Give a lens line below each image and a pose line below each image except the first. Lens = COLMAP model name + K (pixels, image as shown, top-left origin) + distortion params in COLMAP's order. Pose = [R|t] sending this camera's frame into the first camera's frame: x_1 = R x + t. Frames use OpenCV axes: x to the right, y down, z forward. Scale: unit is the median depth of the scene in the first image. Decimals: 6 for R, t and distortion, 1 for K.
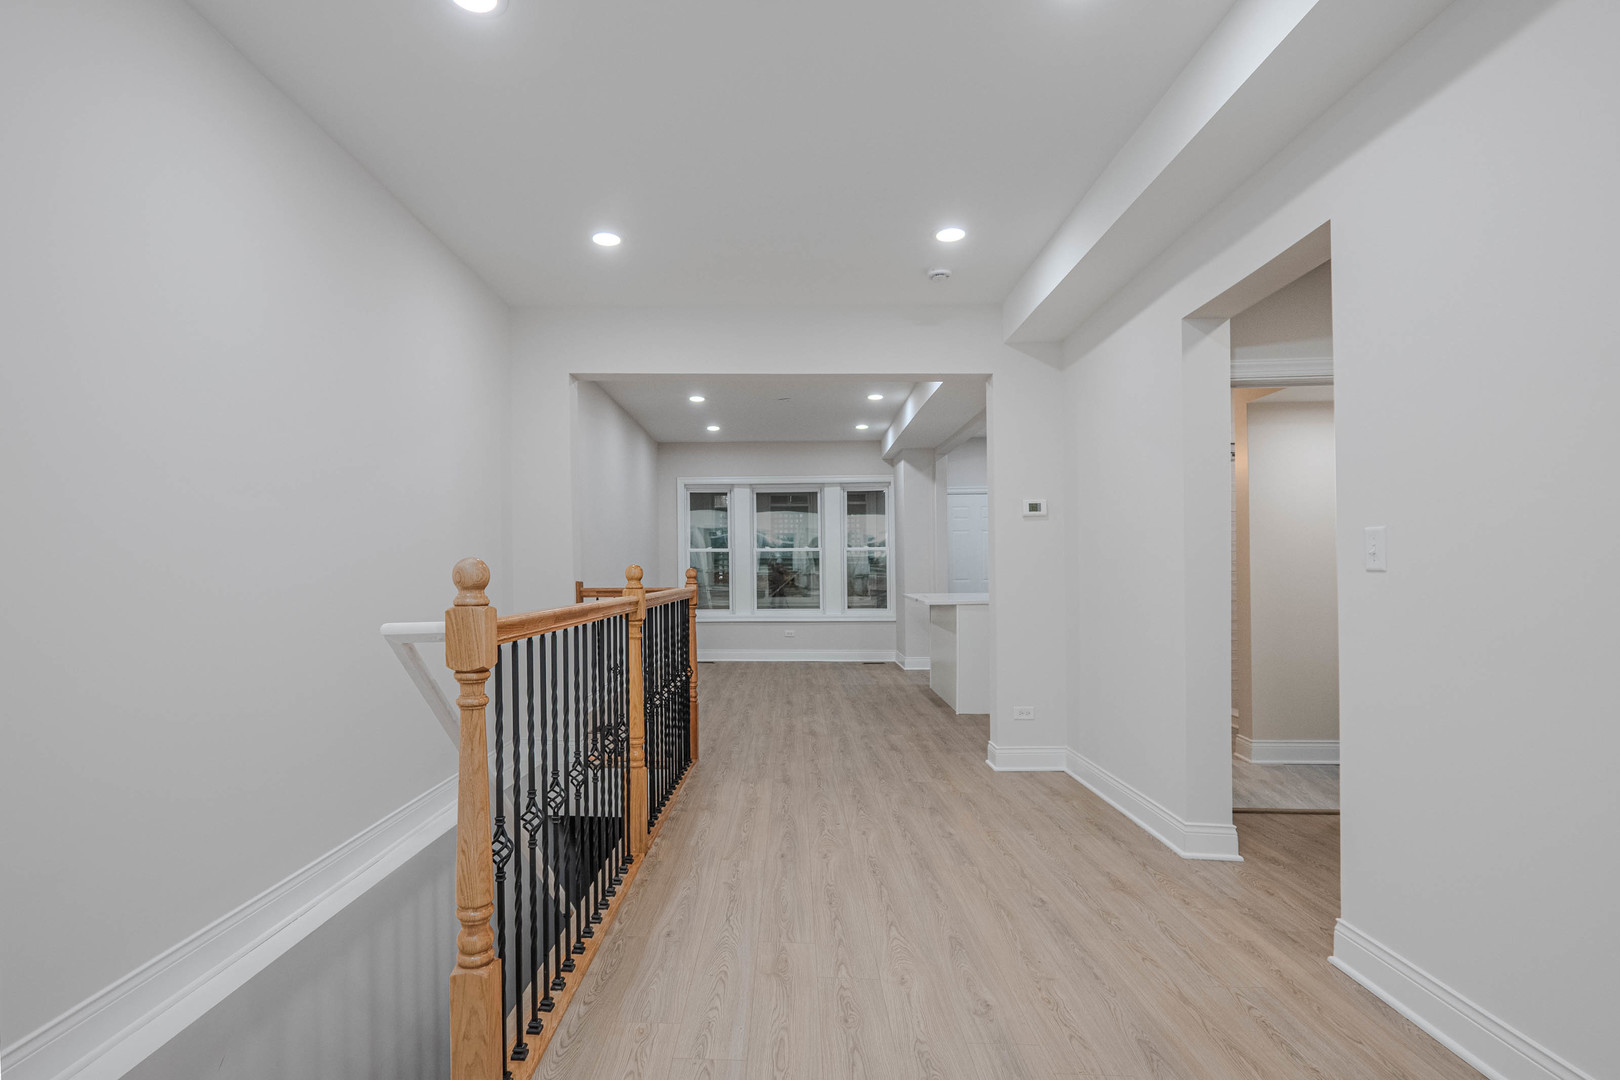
lens RADIAL K [[759.6, 0, 804.7], [0, 759.6, 552.0], [0, 0, 1]] dist [0.025123, 0.001047]
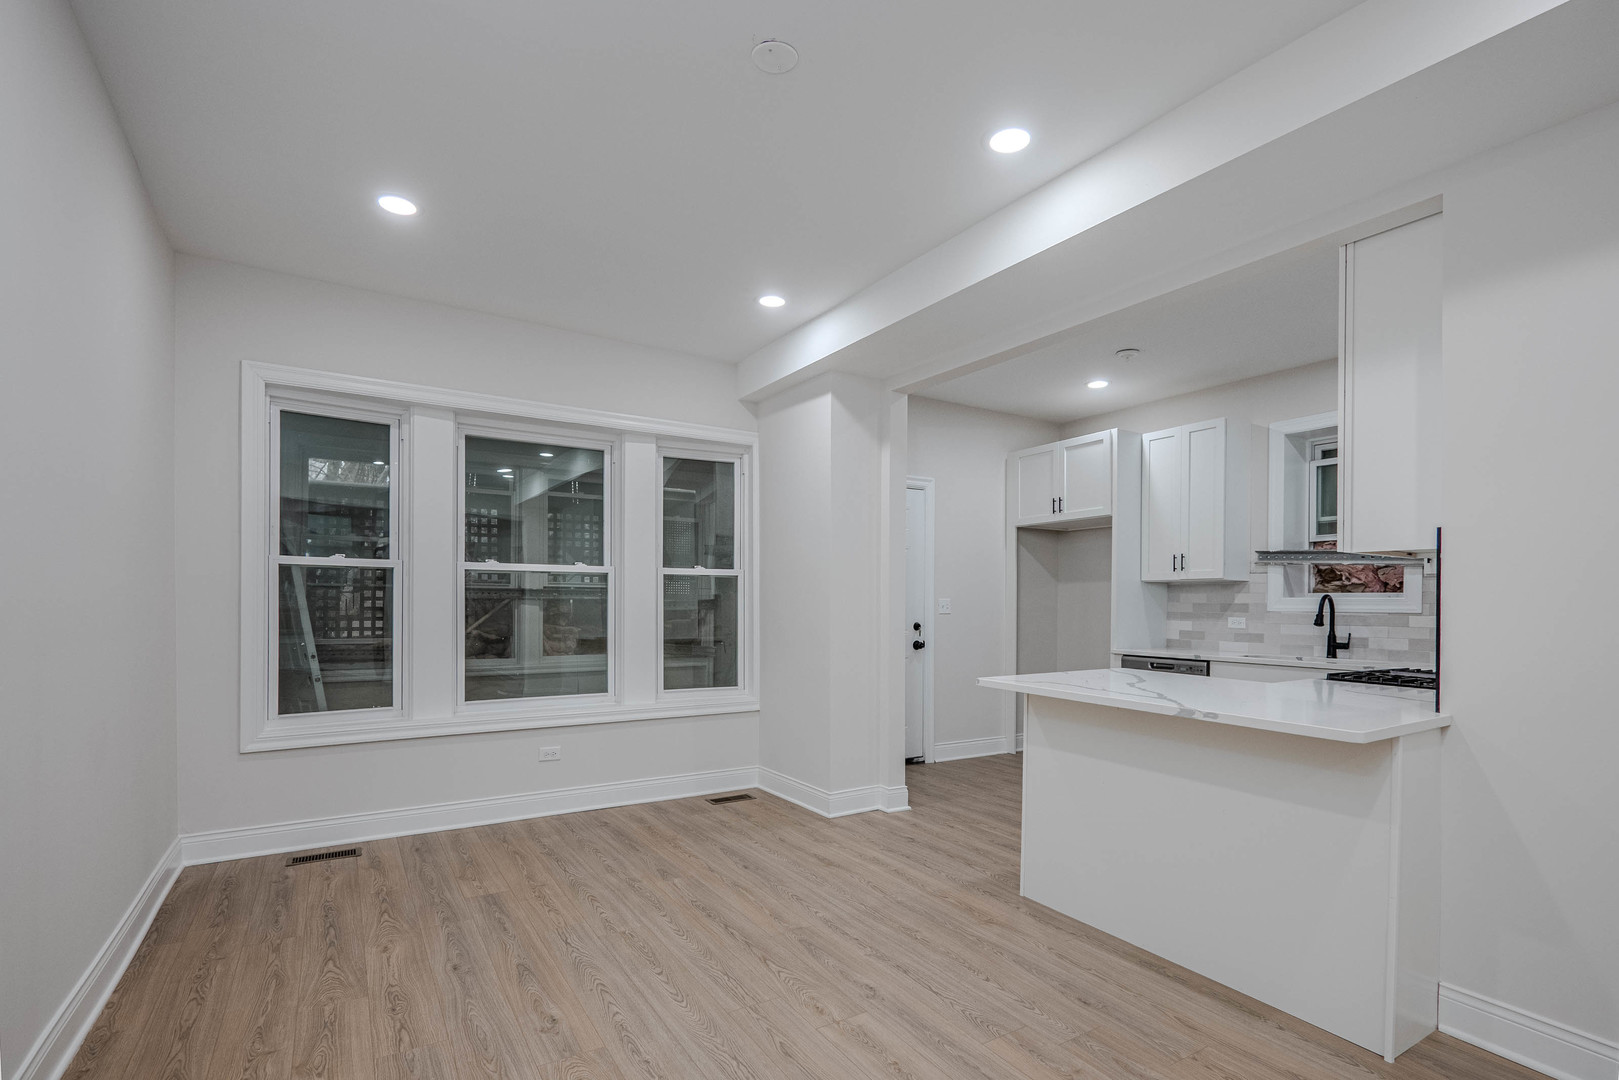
lens RADIAL K [[759.1, 0, 811.3], [0, 759.1, 592.5], [0, 0, 1]] dist [0.025123, 0.001047]
pose [[0.853594, 0.016084, 0.520690, -0.025870], [-0.025437, 0.999618, 0.010822, 0.000654], [-0.520317, -0.022482, 0.853677, 0.110744]]
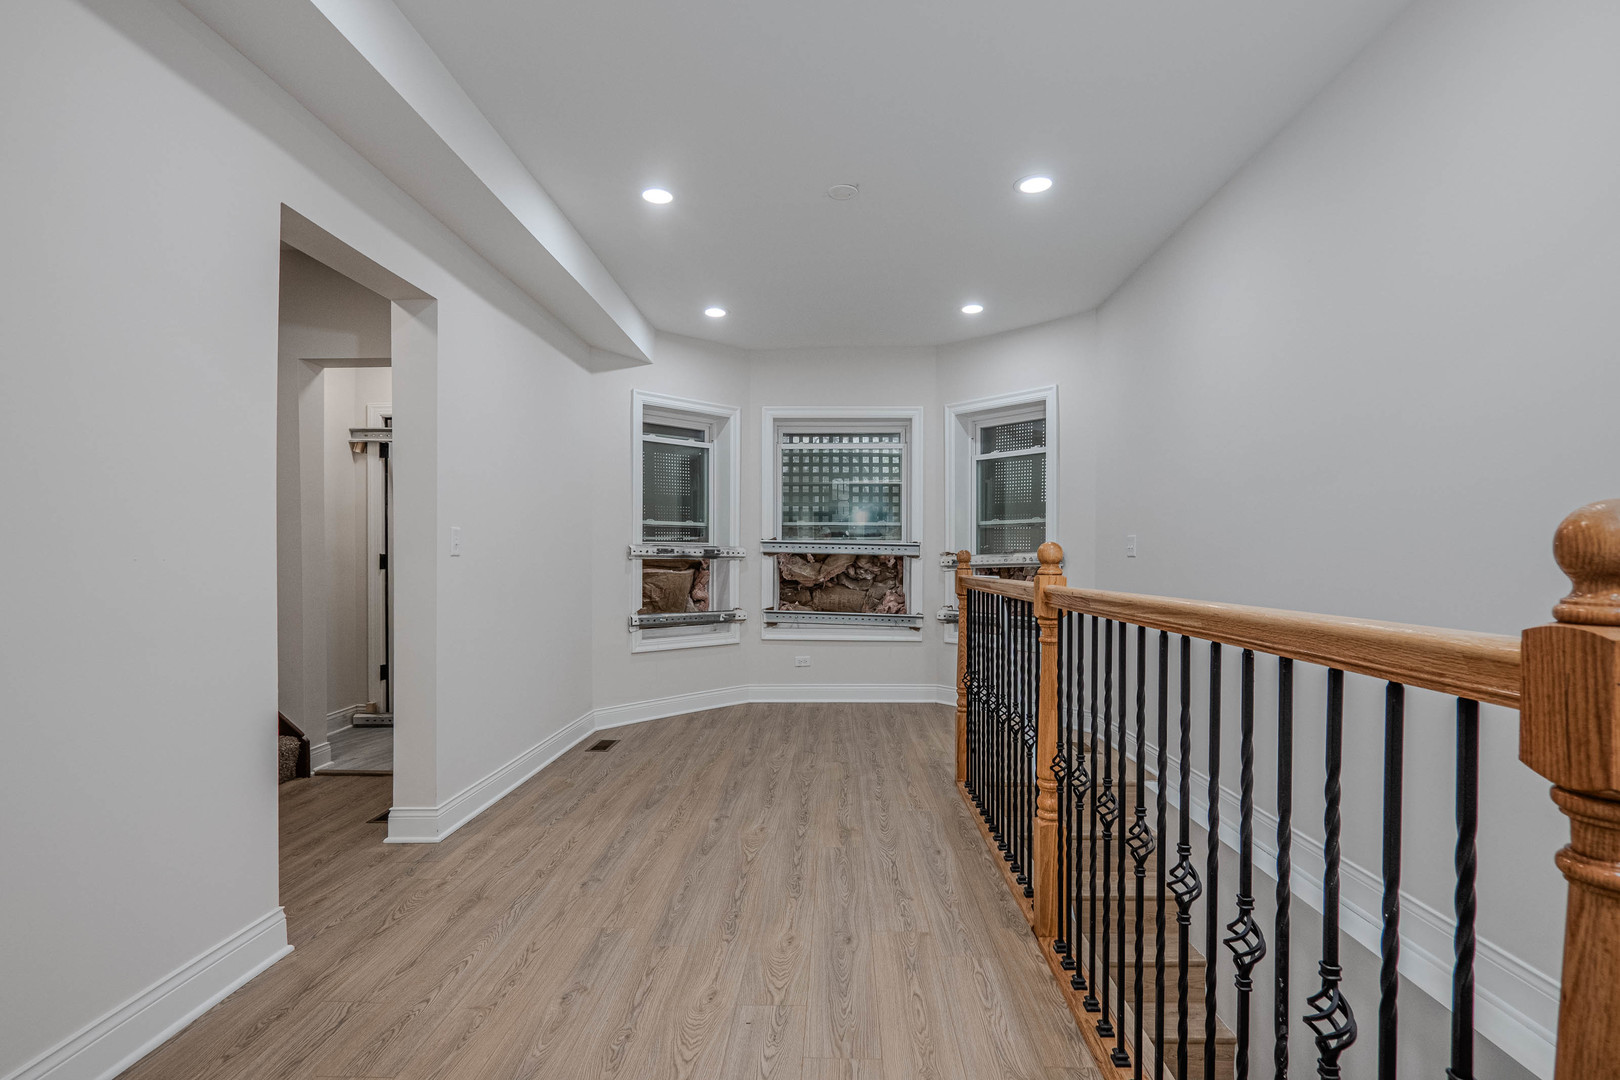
lens RADIAL K [[759.6, 0, 803.6], [0, 759.6, 552.0], [0, 0, 1]] dist [0.025123, 0.001047]
pose [[-0.998036, 0.003753, 0.062536, -0.046863], [0.001627, 0.999420, -0.034022, 0.074625], [-0.062627, -0.033853, -0.997463, 2.509459]]
